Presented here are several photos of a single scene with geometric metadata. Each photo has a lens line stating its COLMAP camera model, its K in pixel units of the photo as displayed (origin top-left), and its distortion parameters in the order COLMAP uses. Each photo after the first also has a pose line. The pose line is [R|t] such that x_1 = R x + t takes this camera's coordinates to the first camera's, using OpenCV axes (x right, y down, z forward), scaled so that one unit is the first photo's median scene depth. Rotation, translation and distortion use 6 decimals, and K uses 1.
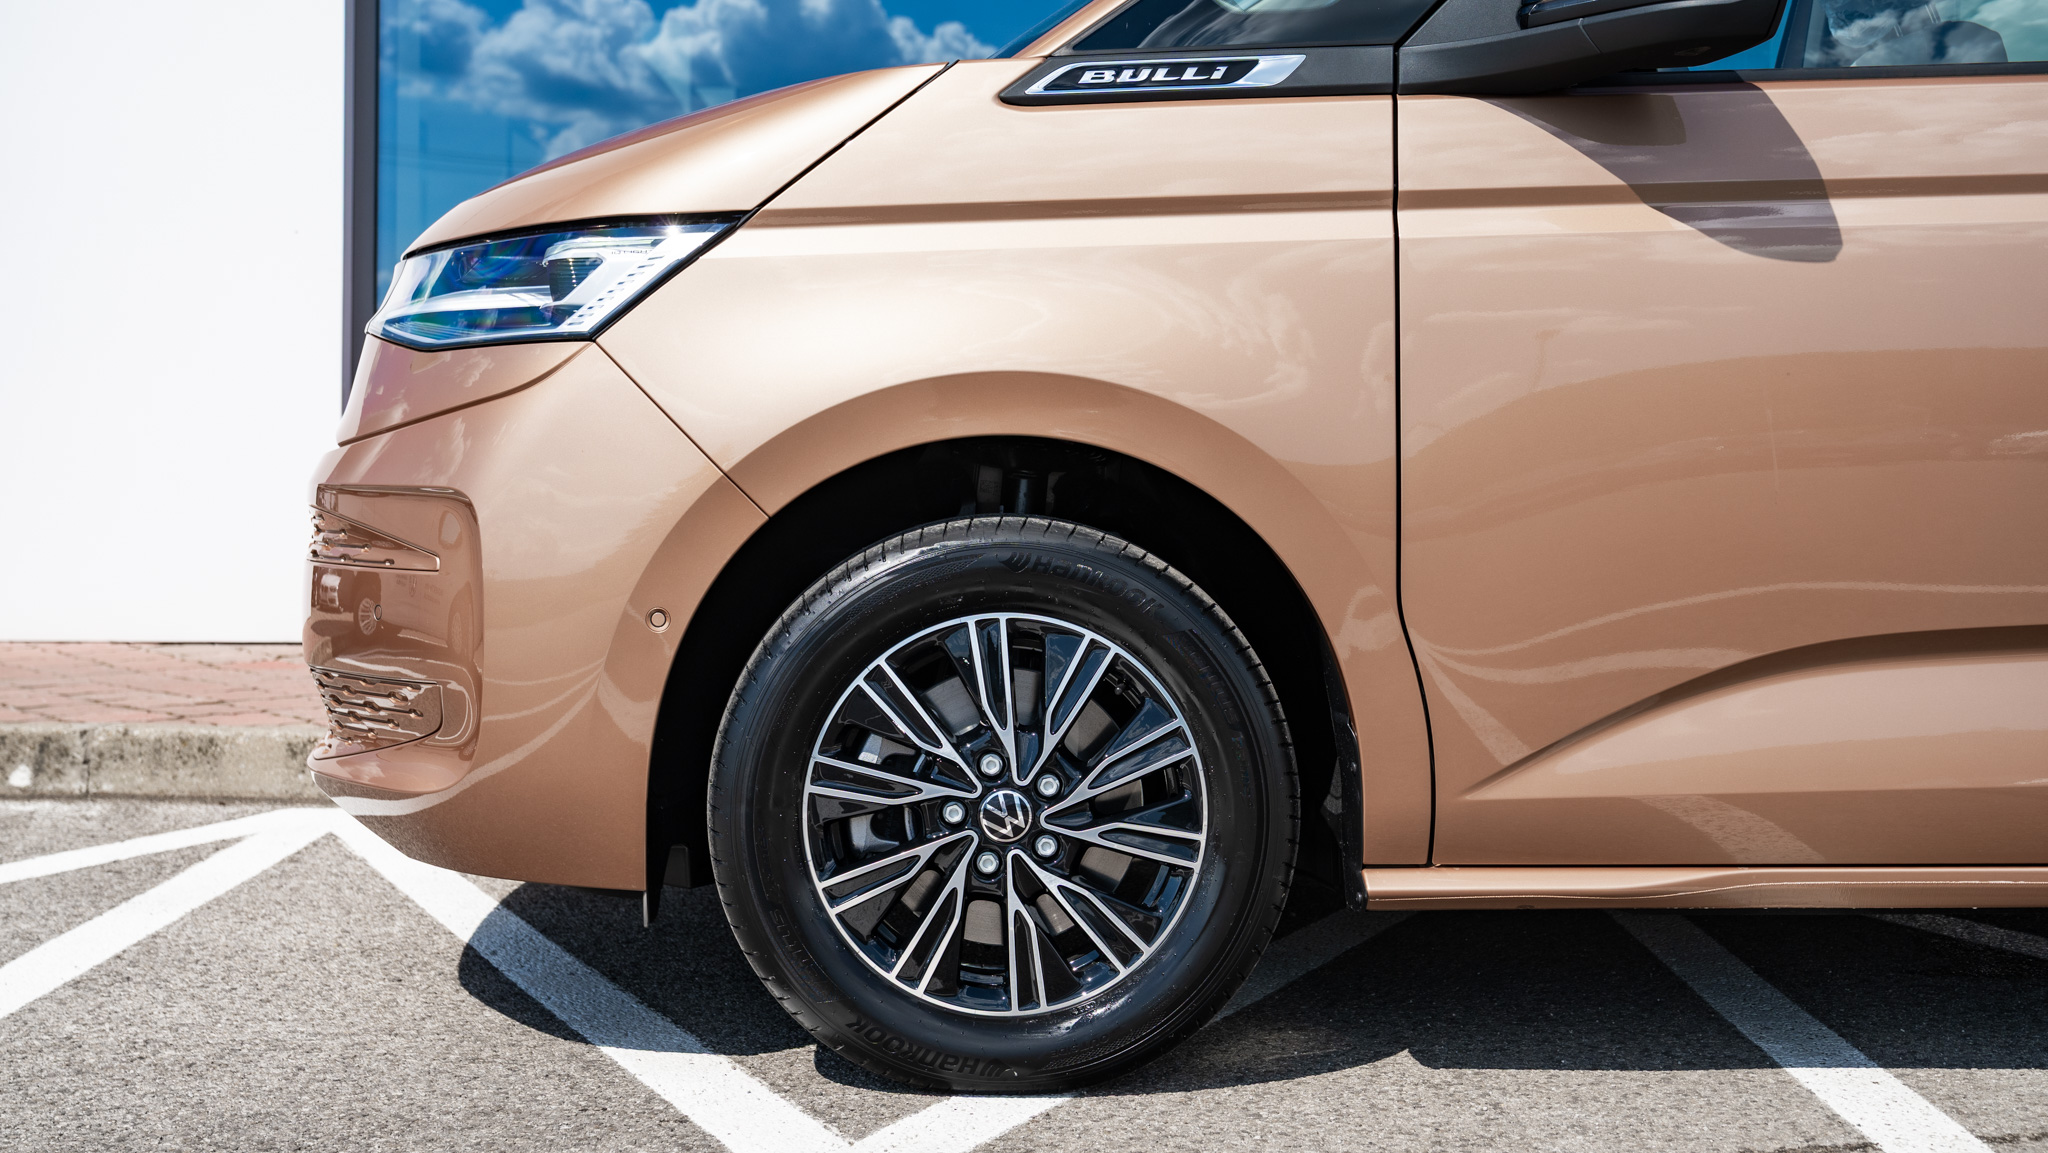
lens RADIAL K [[2569.4, 0, 1036.3], [0, 2569.4, 572.7], [0, 0, 1]] dist [0.022918, 0.000000]
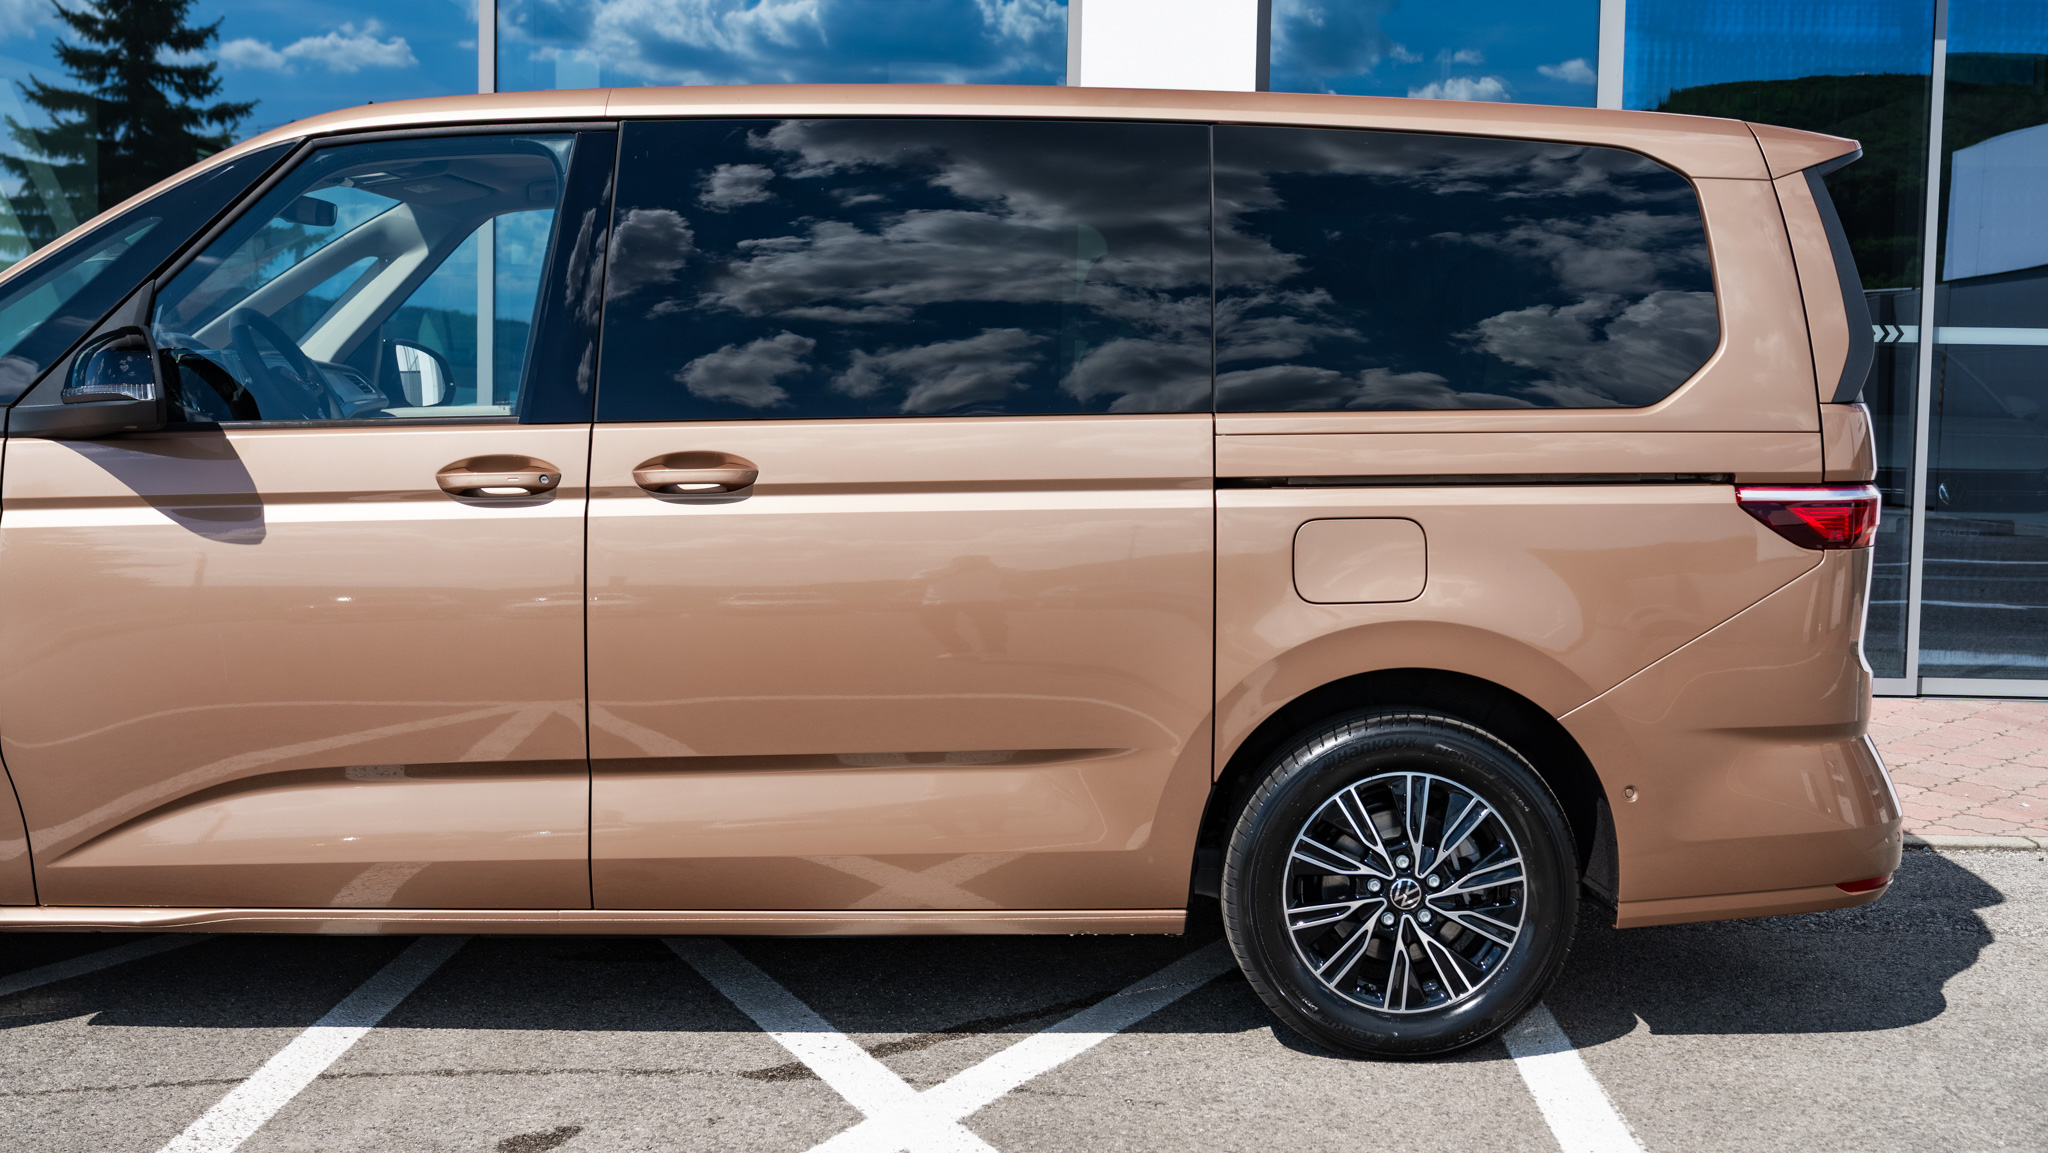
lens RADIAL K [[2322.1, 0, 1028.1], [0, 2322.1, 559.8], [0, 0, 1]] dist [0.023396, 0.000000]
pose [[0.999200, 0.006175, -0.039522, 0.842664], [-0.004944, 0.999502, 0.031172, -0.156569], [0.039694, -0.030952, 0.998732, -0.454006]]
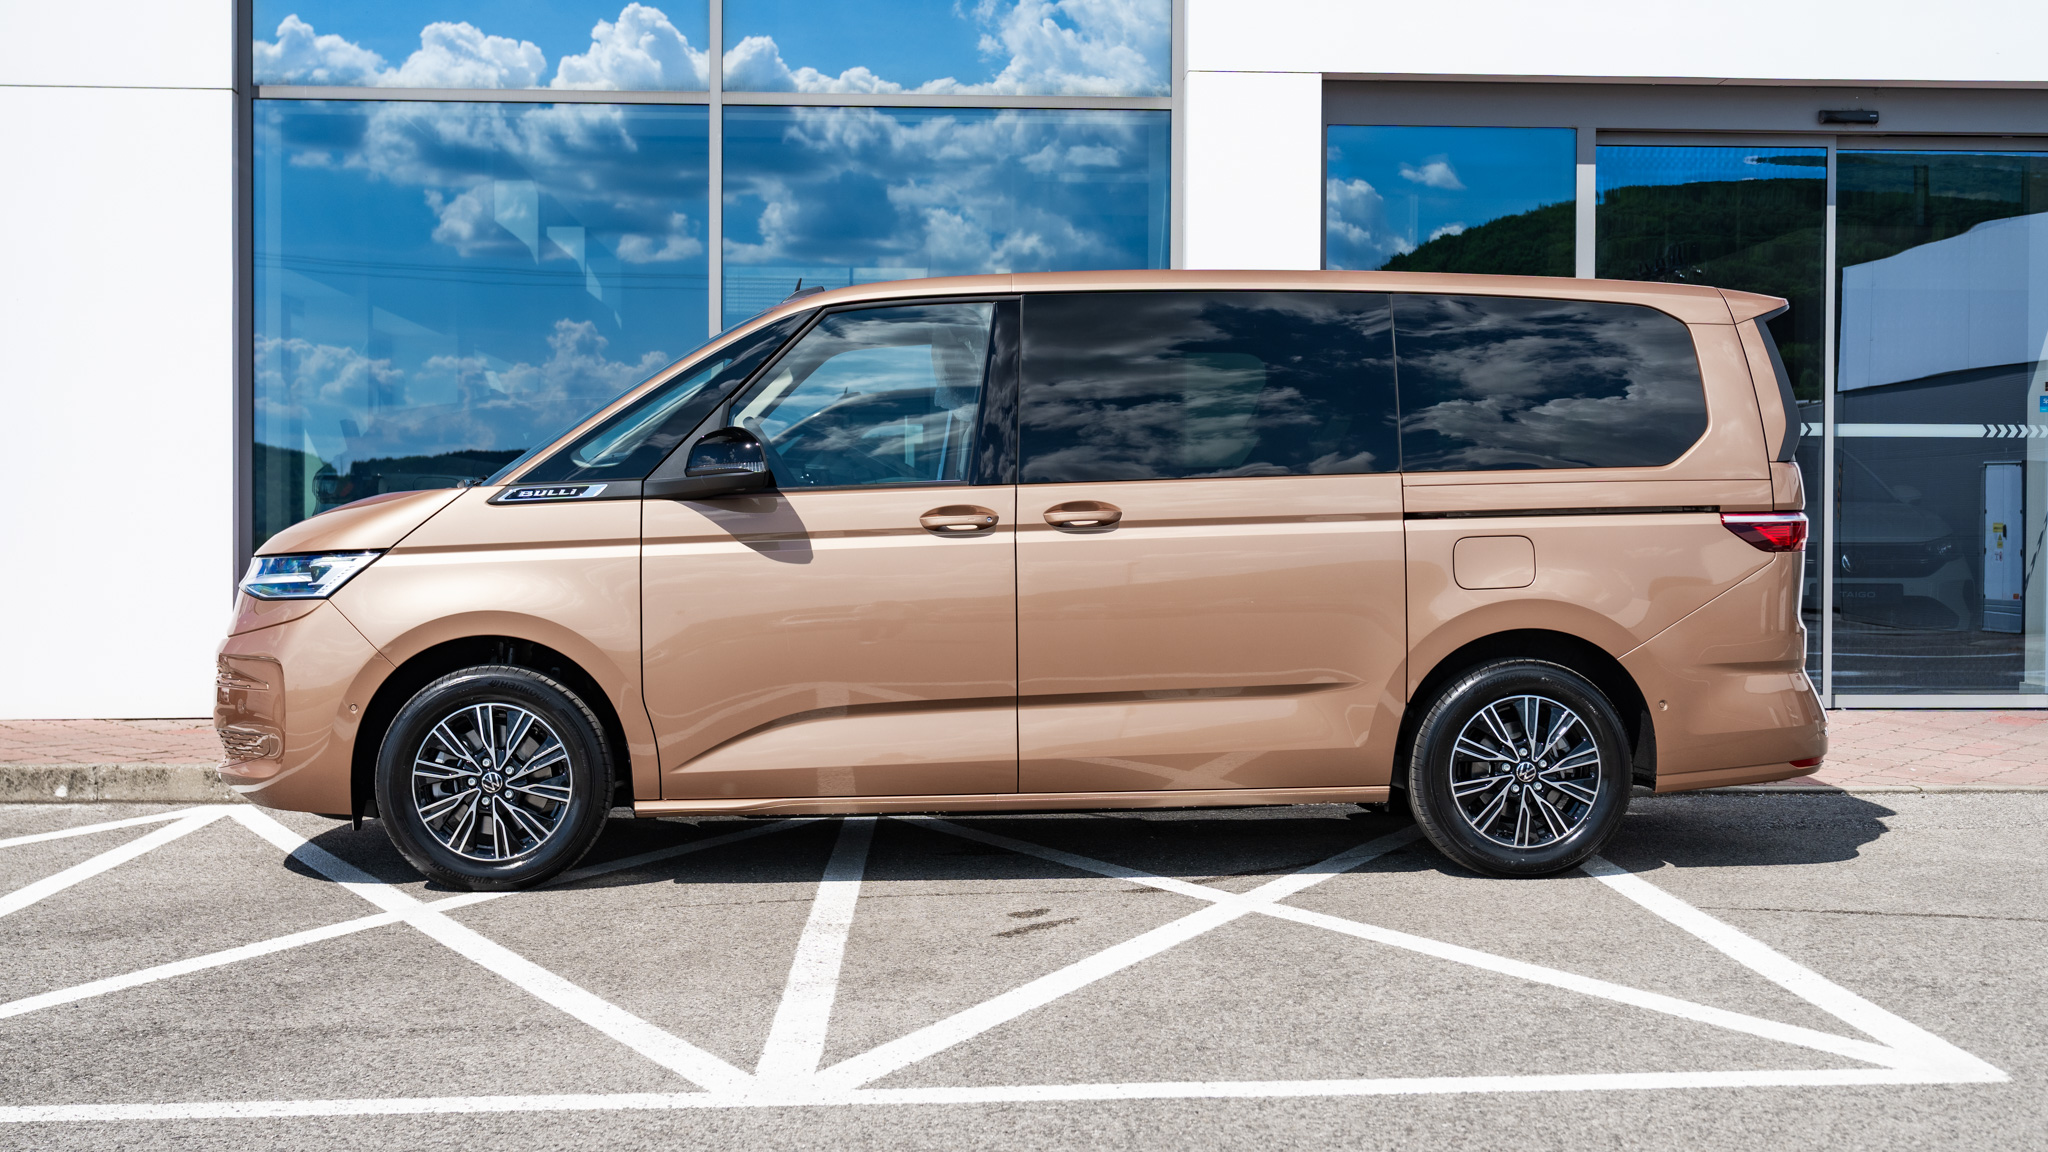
lens RADIAL K [[2600.4, 0, 1033.8], [0, 2600.4, 596.6], [0, 0, 1]] dist [0.016769, 0.000000]
pose [[0.999395, -0.013101, 0.032224, 0.442890], [0.013555, 0.999811, -0.013924, -0.046811], [-0.032035, 0.014353, 0.999384, -1.600161]]
